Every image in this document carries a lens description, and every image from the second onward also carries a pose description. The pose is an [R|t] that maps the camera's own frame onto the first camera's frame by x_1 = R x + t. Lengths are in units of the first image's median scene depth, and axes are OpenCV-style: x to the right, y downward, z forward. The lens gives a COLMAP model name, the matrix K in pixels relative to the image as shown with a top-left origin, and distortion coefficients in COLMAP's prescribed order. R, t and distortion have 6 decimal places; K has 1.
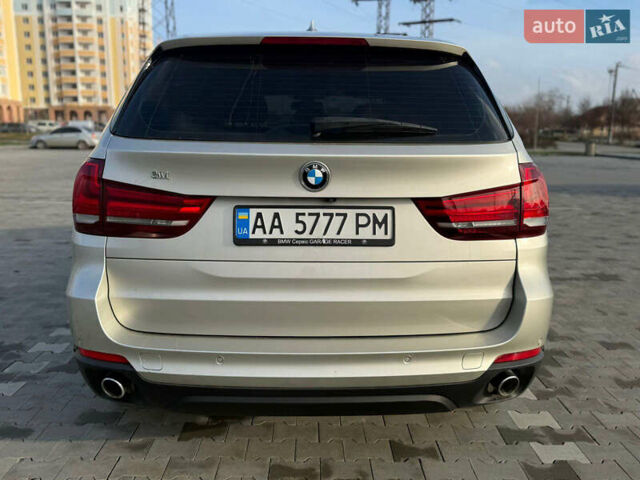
lens RADIAL K [[579.7, 0, 320.0], [0, 579.7, 240.0], [0, 0, 1]] dist [0.134502, -0.263747]
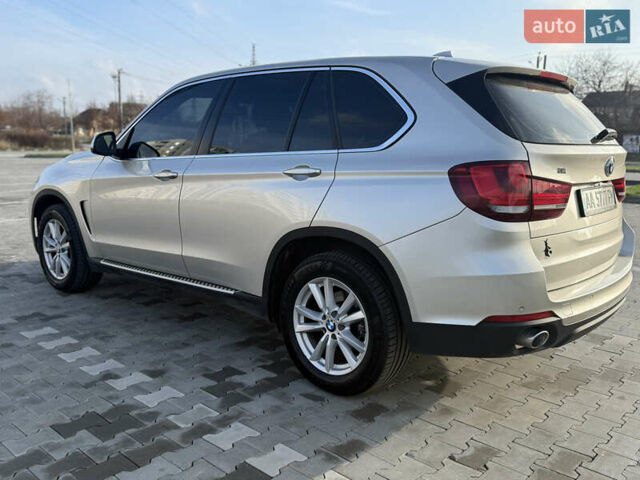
lens RADIAL K [[579.6, 0, 323.9], [0, 579.6, 239.8], [0, 0, 1]] dist [0.129448, -0.243995]
pose [[0.669917, -0.122961, 0.732183, -0.972341], [0.124920, 0.990798, 0.052096, -0.054170], [-0.731852, 0.056564, 0.679112, 0.285875]]
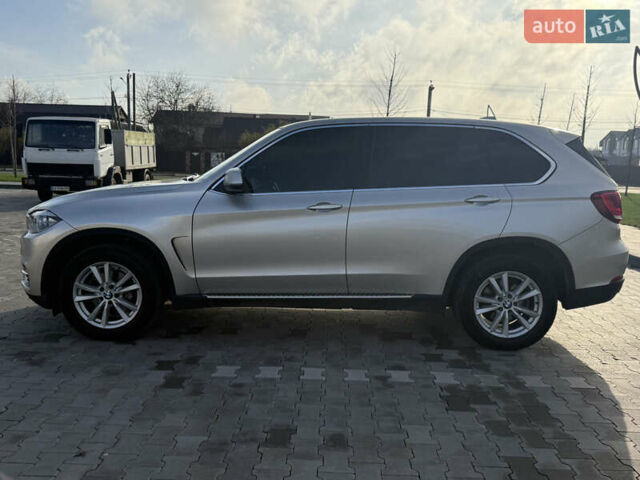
lens RADIAL K [[579.7, 0, 320.0], [0, 579.7, 240.0], [0, 0, 1]] dist [0.134502, -0.263747]
pose [[0.017226, -0.141617, 0.989772, -1.640839], [0.156245, 0.978138, 0.137233, -0.270945], [-0.987568, 0.152283, 0.038976, 1.271447]]
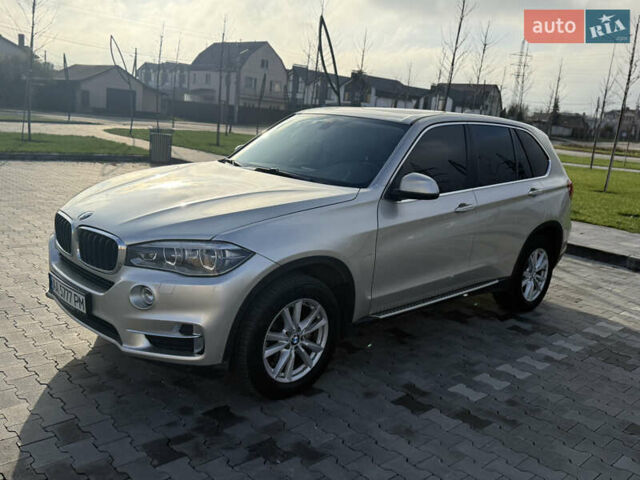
lens RADIAL K [[579.7, 0, 320.0], [0, 579.7, 240.0], [0, 0, 1]] dist [0.134502, -0.263747]
pose [[-0.683234, -0.221709, 0.695727, -1.042258], [0.038067, 0.940680, 0.337152, -0.560322], [-0.729206, 0.256838, -0.634265, 2.419636]]
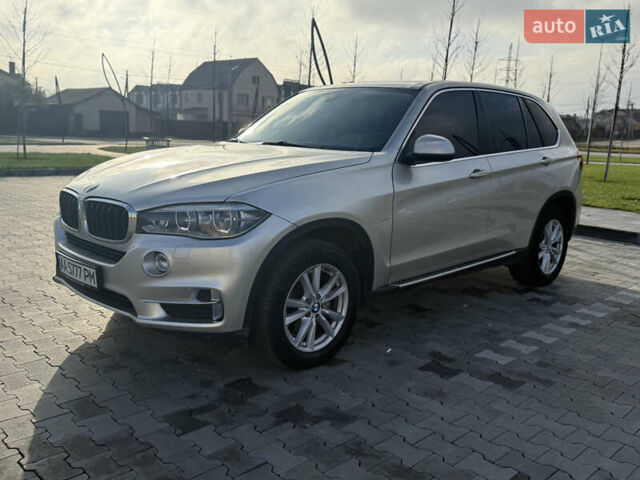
lens RADIAL K [[579.7, 0, 320.0], [0, 579.7, 240.0], [0, 0, 1]] dist [0.134502, -0.263747]
pose [[-0.695174, -0.170594, 0.698305, -1.010510], [0.083741, 0.945599, 0.314373, -0.464427], [-0.713947, 0.277021, -0.643070, 2.443194]]
